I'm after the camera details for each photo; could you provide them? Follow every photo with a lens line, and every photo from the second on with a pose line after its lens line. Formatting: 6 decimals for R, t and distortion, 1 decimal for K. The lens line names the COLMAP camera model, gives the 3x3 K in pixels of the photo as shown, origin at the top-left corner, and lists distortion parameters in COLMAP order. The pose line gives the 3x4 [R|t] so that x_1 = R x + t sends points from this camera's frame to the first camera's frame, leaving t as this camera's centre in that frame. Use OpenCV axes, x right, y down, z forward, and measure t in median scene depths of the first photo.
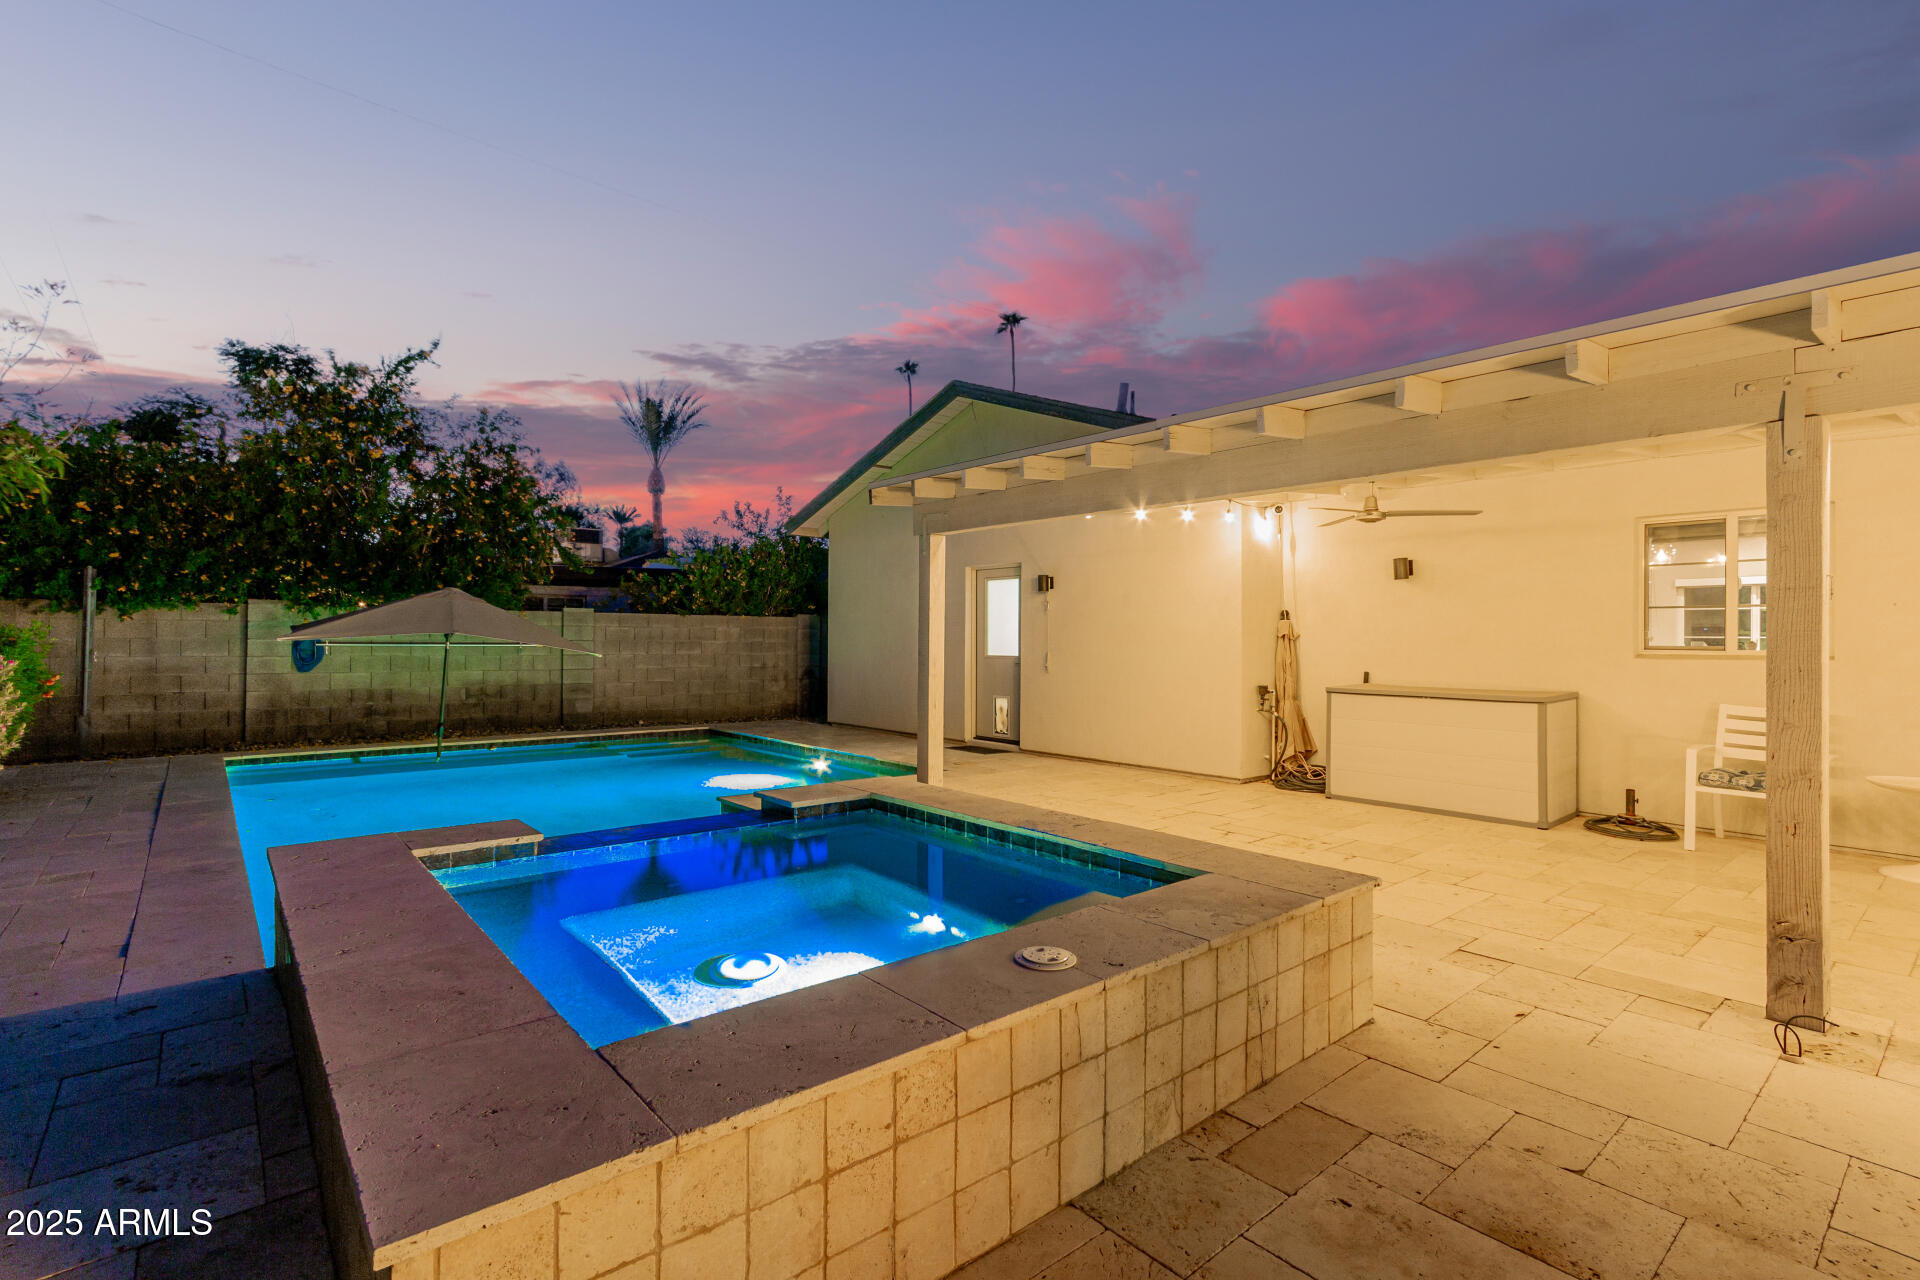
lens RADIAL K [[896.7, 0, 970.8], [0, 896.7, 645.3], [0, 0, 1]] dist [0.012688, -0.000550]
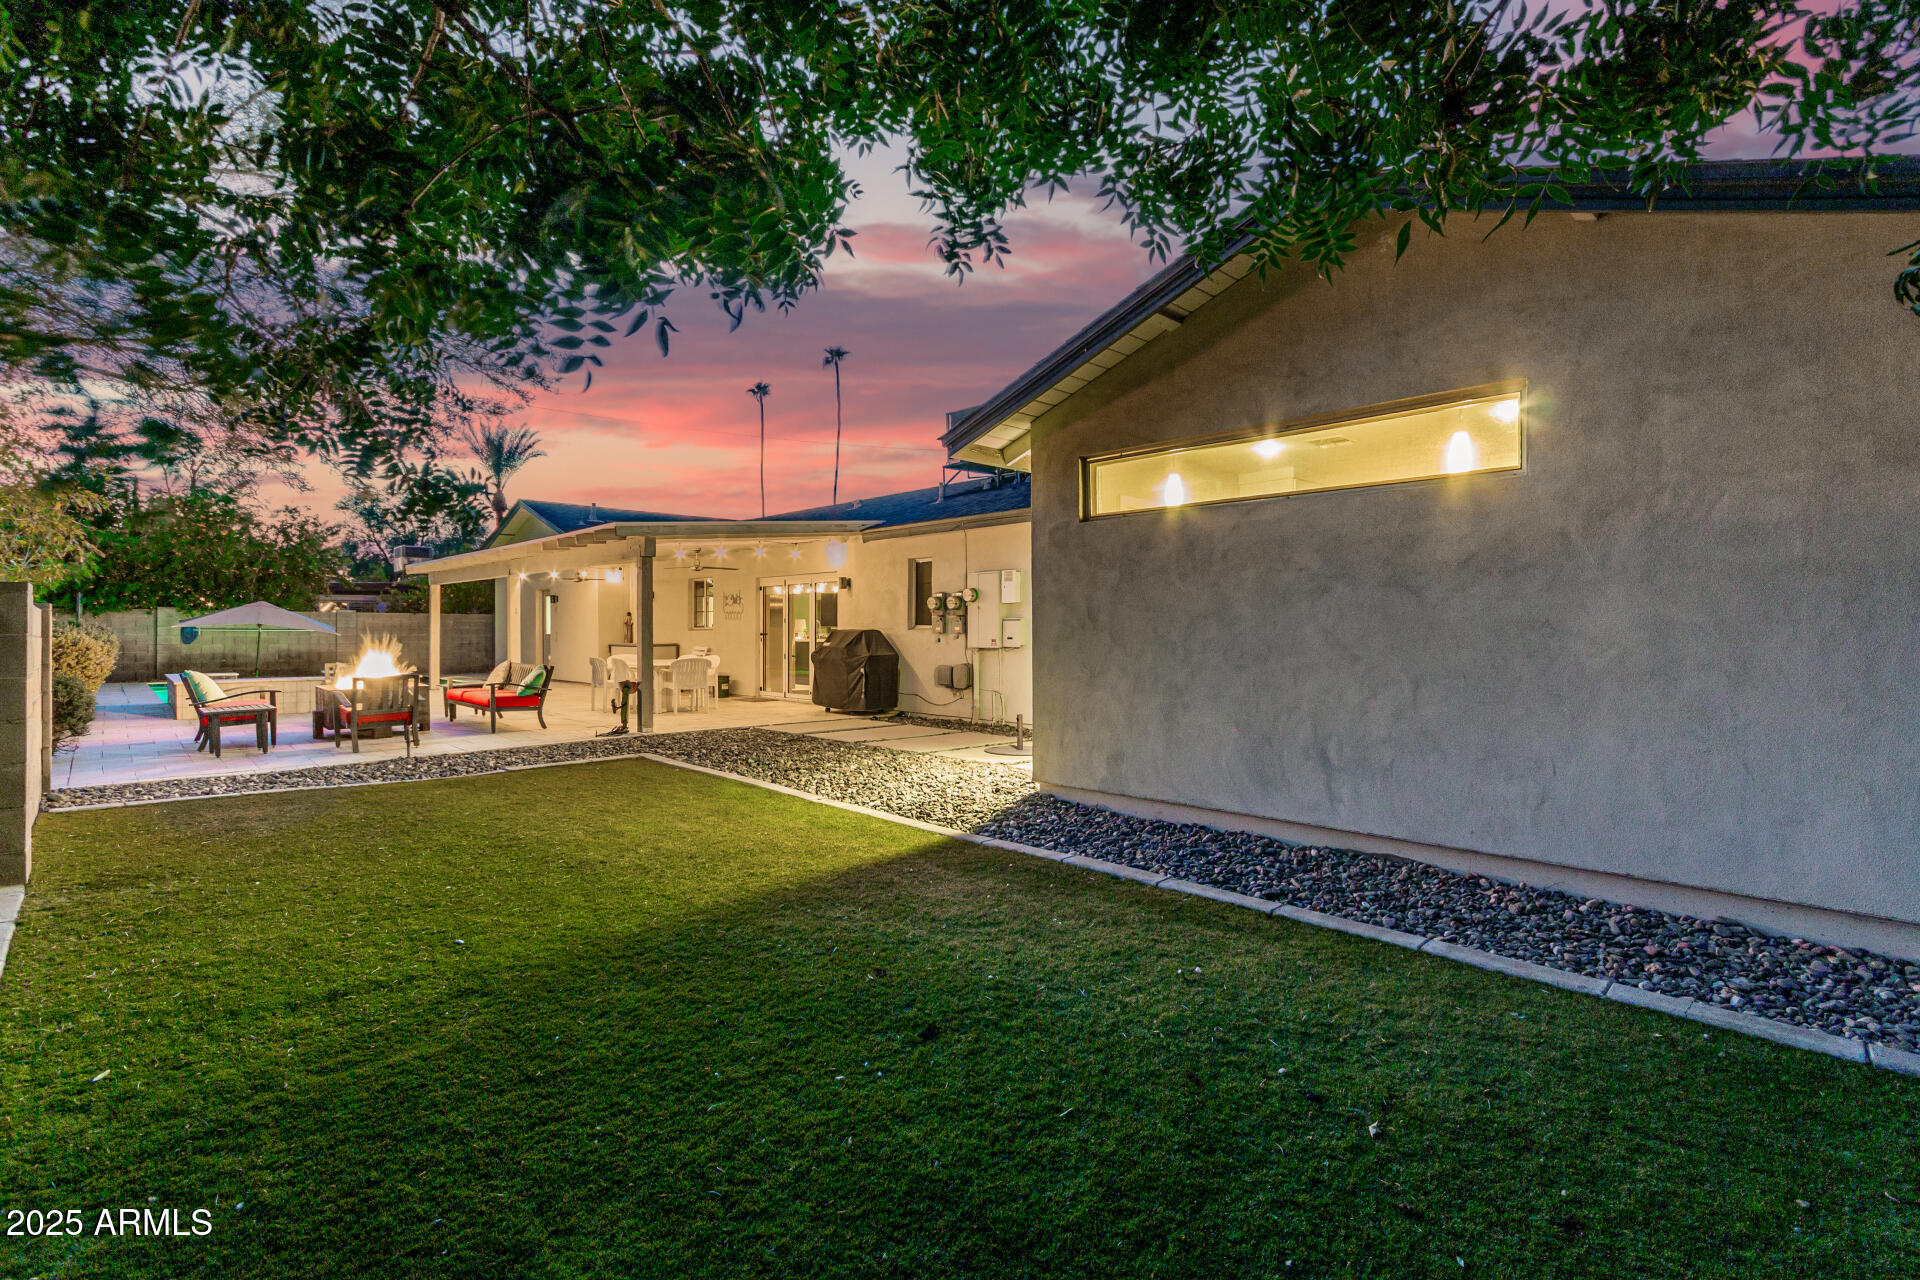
lens RADIAL K [[896.7, 0, 951.1], [0, 896.7, 641.7], [0, 0, 1]] dist [0.012688, -0.000550]
pose [[0.999010, -0.004997, 0.044209, 0.833699], [0.004732, 0.999970, 0.006091, 0.020729], [-0.044238, -0.005876, 0.999004, -1.038394]]
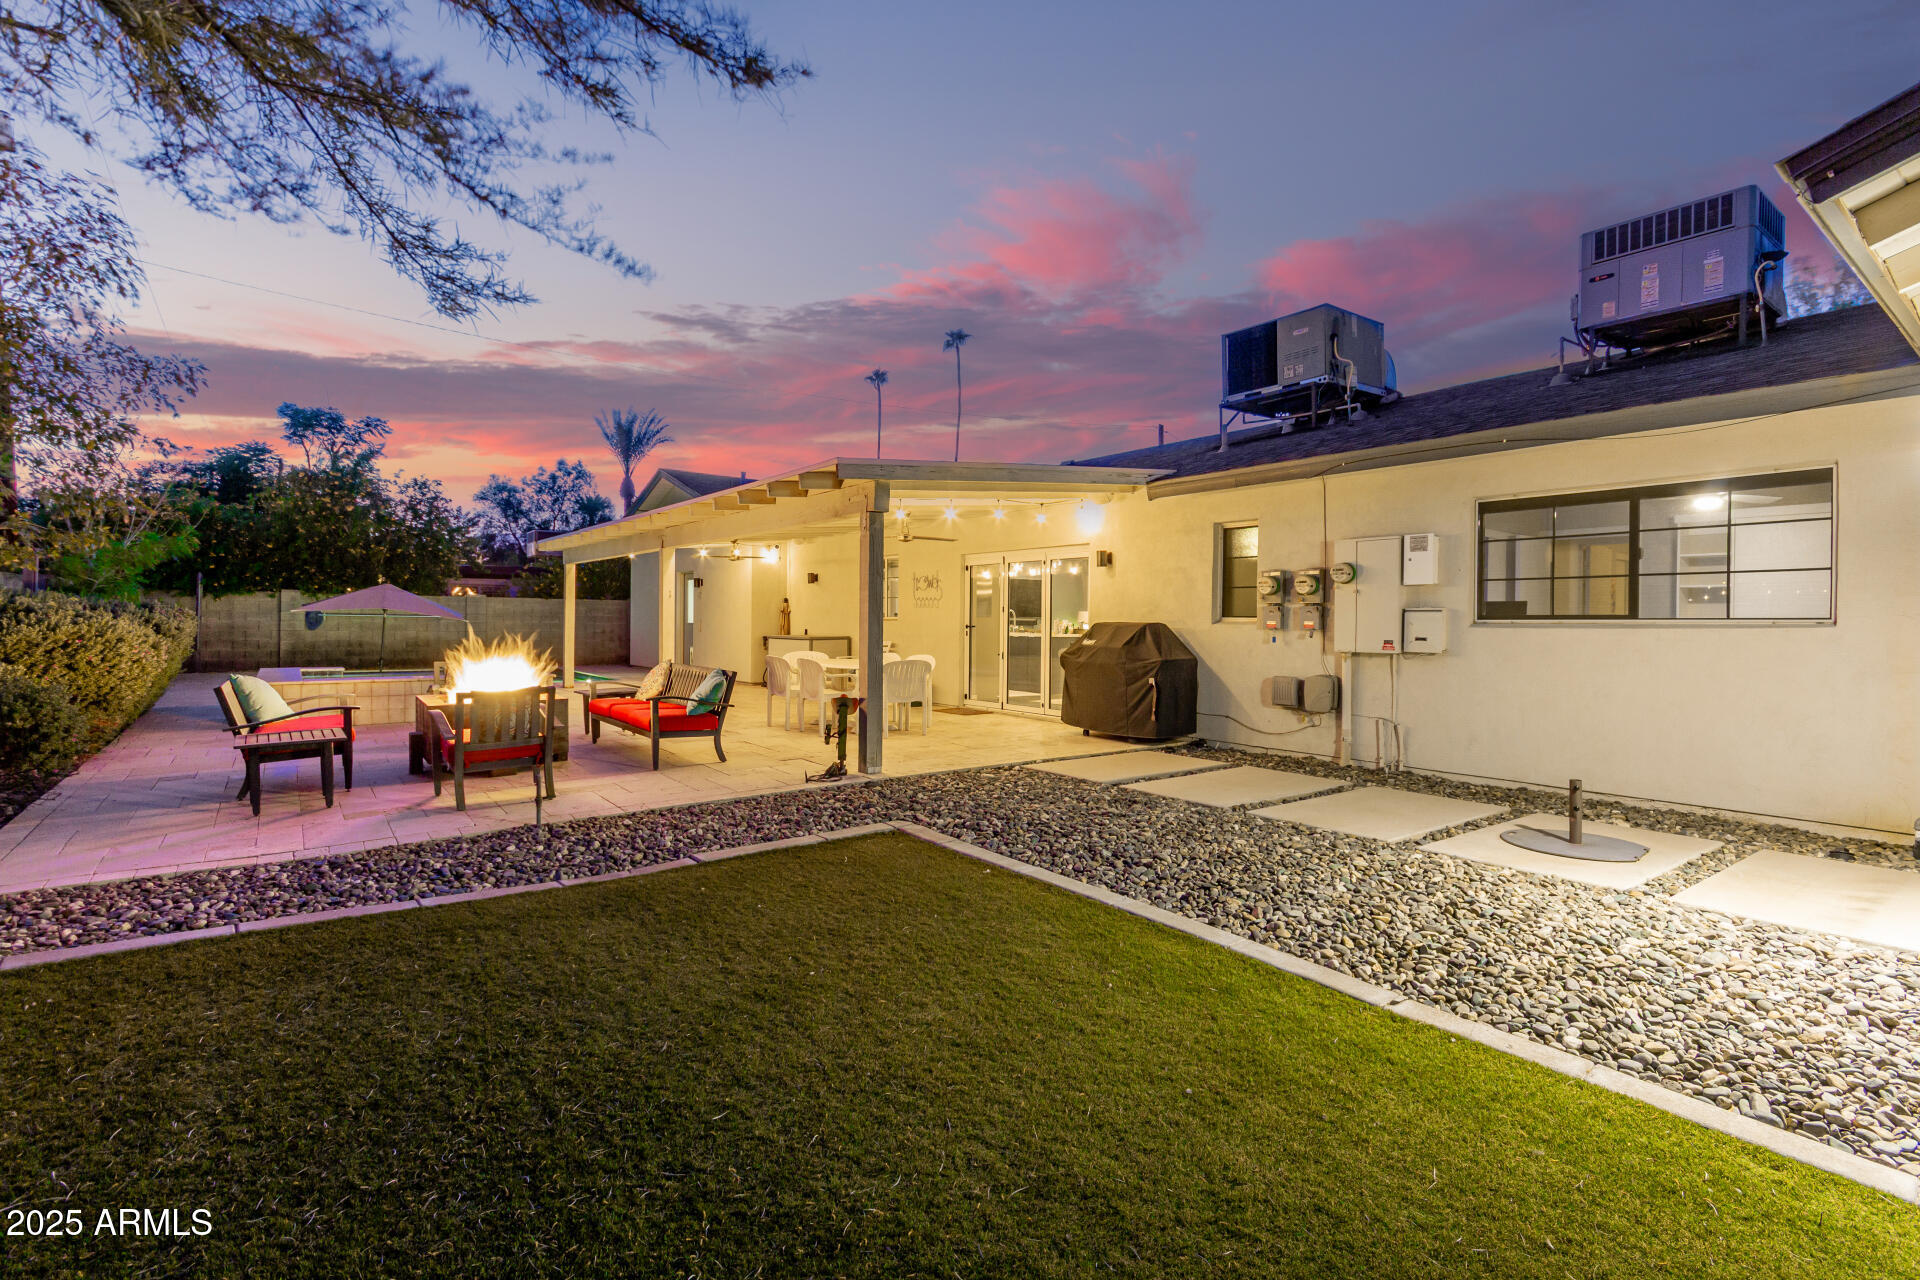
lens RADIAL K [[896.7, 0, 961.2], [0, 896.7, 633.5], [0, 0, 1]] dist [0.012688, -0.000550]
pose [[0.998179, 0.006071, -0.060016, 0.654339], [-0.005662, 0.999960, 0.006969, 0.016734], [0.060056, -0.006616, 0.998173, -0.708526]]
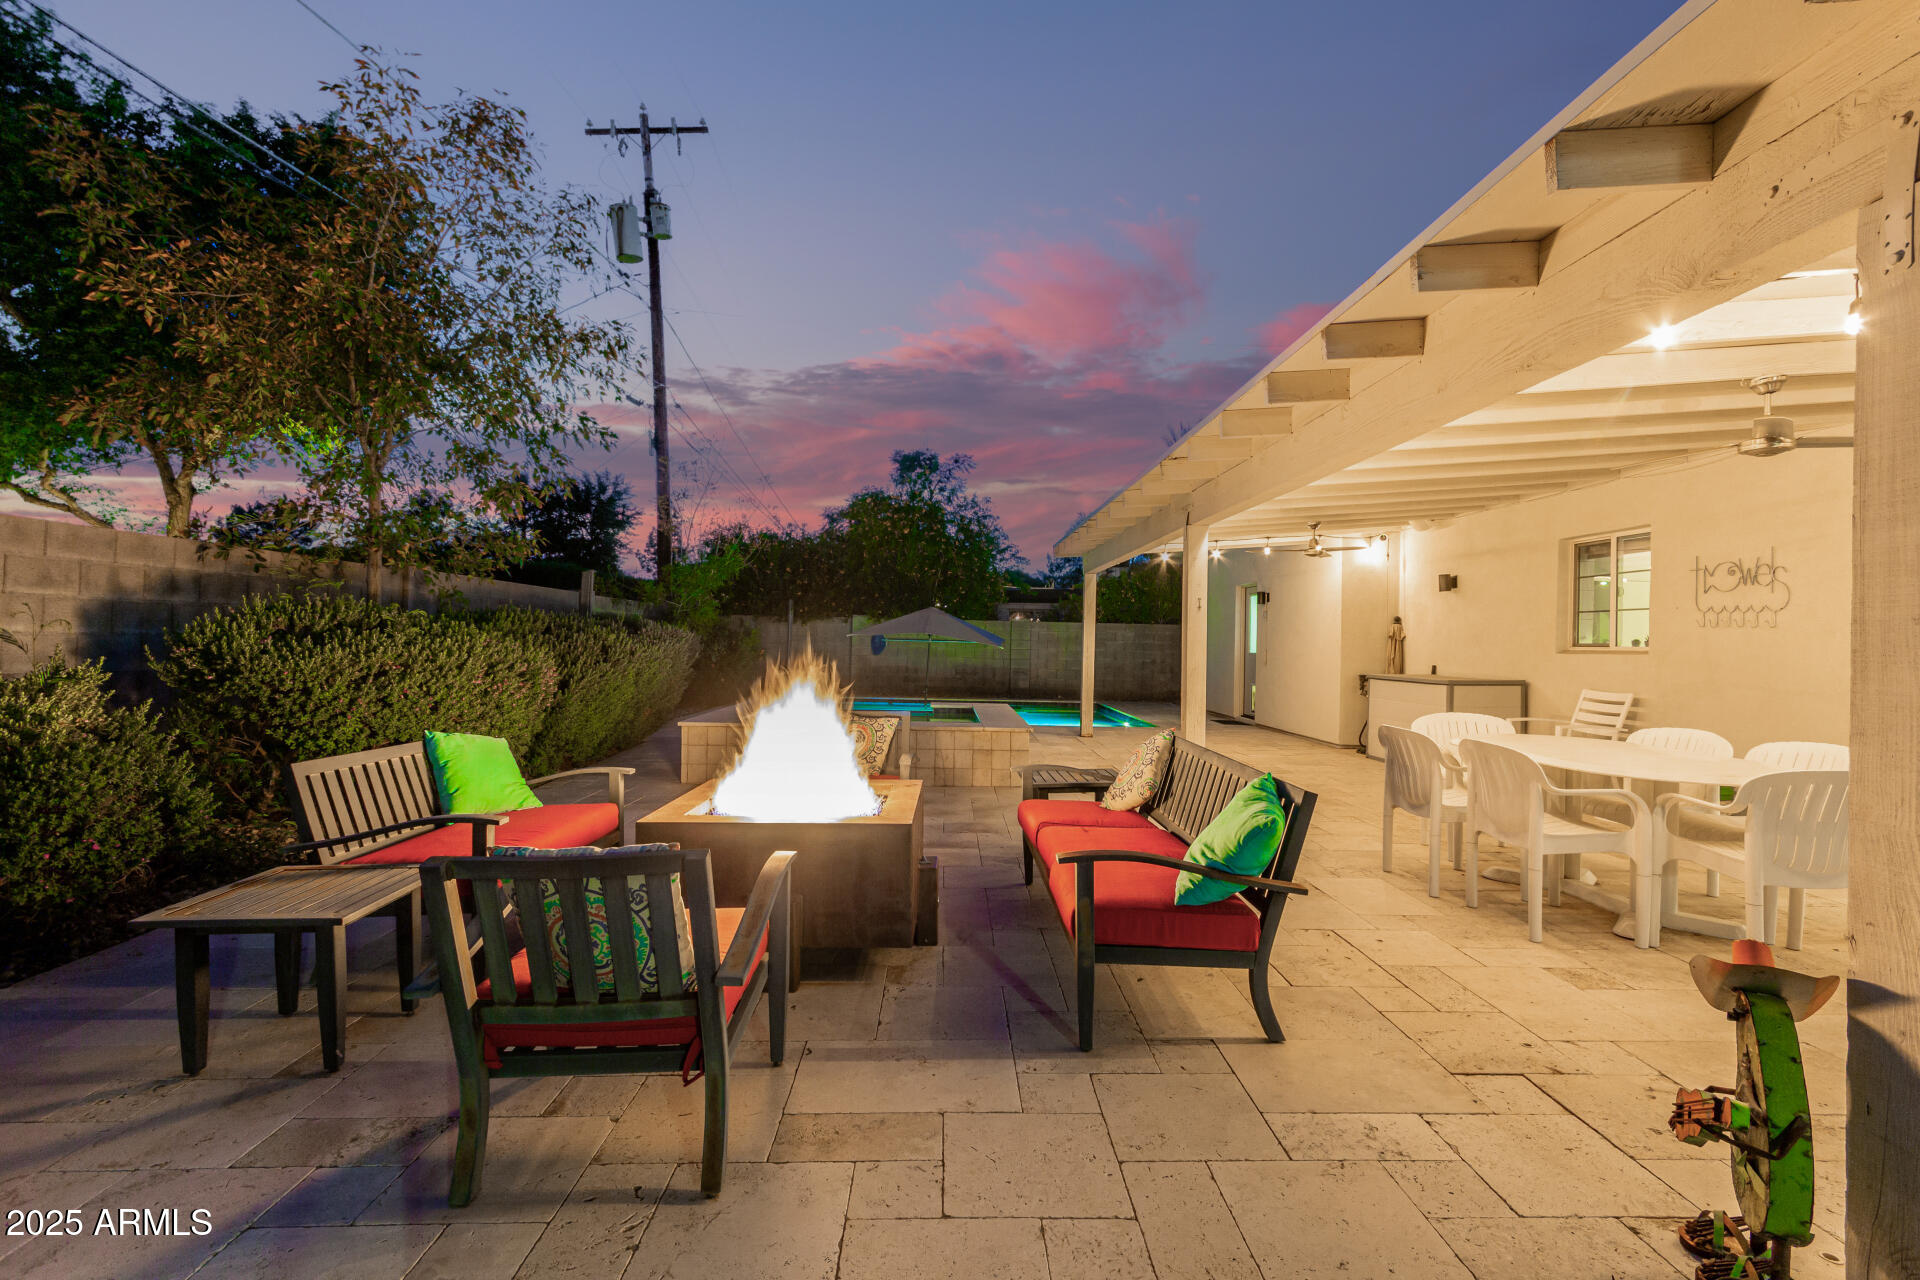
lens RADIAL K [[896.7, 0, 957.8], [0, 896.7, 645.0], [0, 0, 1]] dist [0.012688, -0.000550]
pose [[0.774366, 0.012879, -0.632607, 0.519447], [-0.020301, 0.999784, -0.004496, 0.014613], [0.632412, 0.016324, 0.774460, -0.283009]]
